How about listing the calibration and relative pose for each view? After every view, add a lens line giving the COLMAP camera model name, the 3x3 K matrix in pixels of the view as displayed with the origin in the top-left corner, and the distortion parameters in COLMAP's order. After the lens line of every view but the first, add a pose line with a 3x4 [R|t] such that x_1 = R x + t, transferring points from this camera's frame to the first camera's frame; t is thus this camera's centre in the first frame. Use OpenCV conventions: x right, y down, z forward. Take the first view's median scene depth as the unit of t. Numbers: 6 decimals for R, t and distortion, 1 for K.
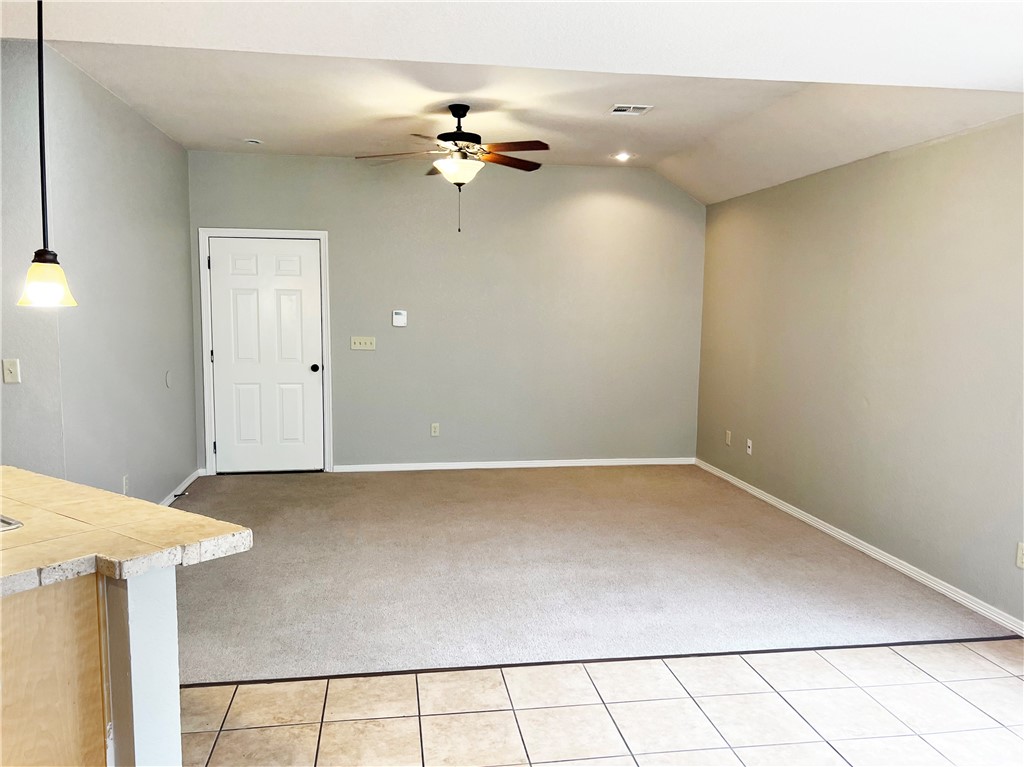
lens RADIAL K [[797.1, 0, 508.7], [0, 797.1, 380.4], [0, 0, 1]] dist [0.063198, -0.072104]
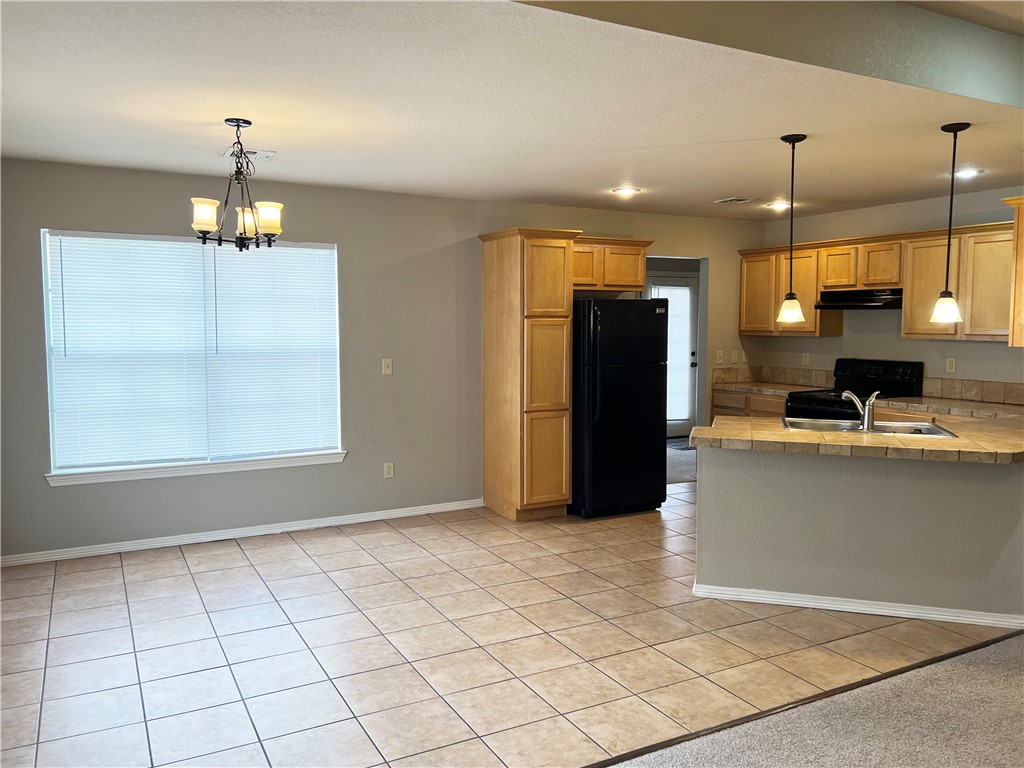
lens RADIAL K [[797.1, 0, 526.9], [0, 797.1, 373.8], [0, 0, 1]] dist [0.063198, -0.072104]
pose [[-0.935866, 0.013080, -0.352113, 0.531764], [-0.045082, 0.986653, 0.156472, -0.181768], [0.349460, 0.162311, -0.922785, 1.931600]]
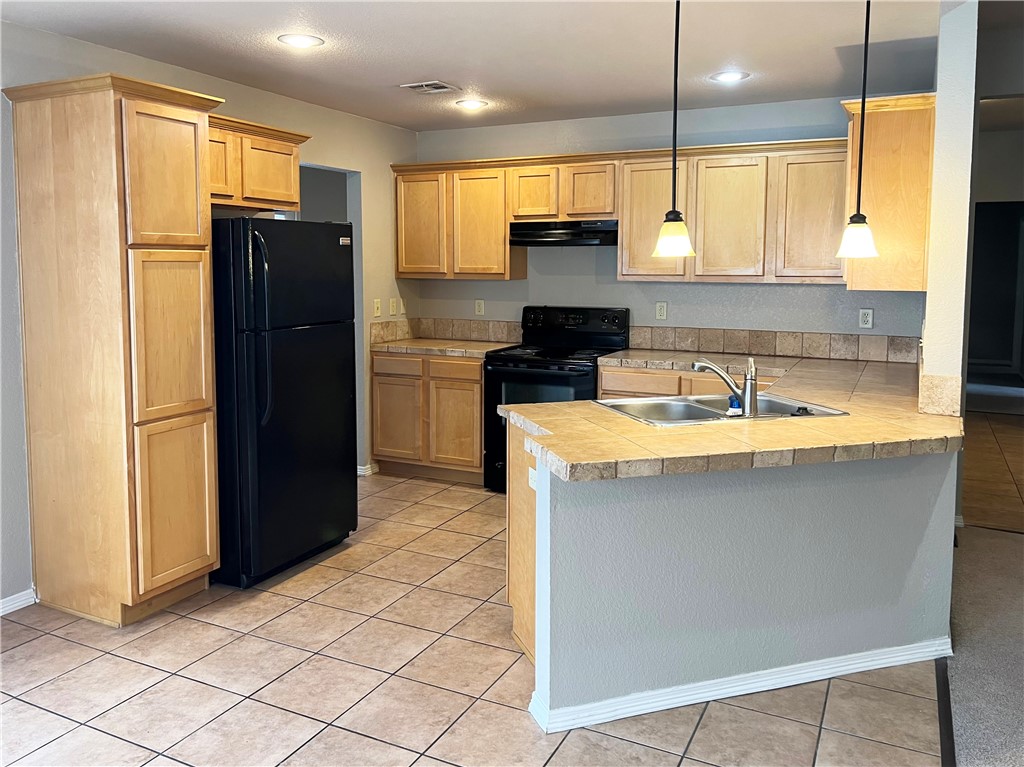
lens RADIAL K [[797.1, 0, 506.0], [0, 797.1, 329.9], [0, 0, 1]] dist [0.063198, -0.072104]
pose [[-0.577862, 0.055764, -0.814227, 0.424007], [-0.090972, 0.987045, 0.132162, -0.089200], [0.811049, 0.150443, -0.565303, 1.112472]]
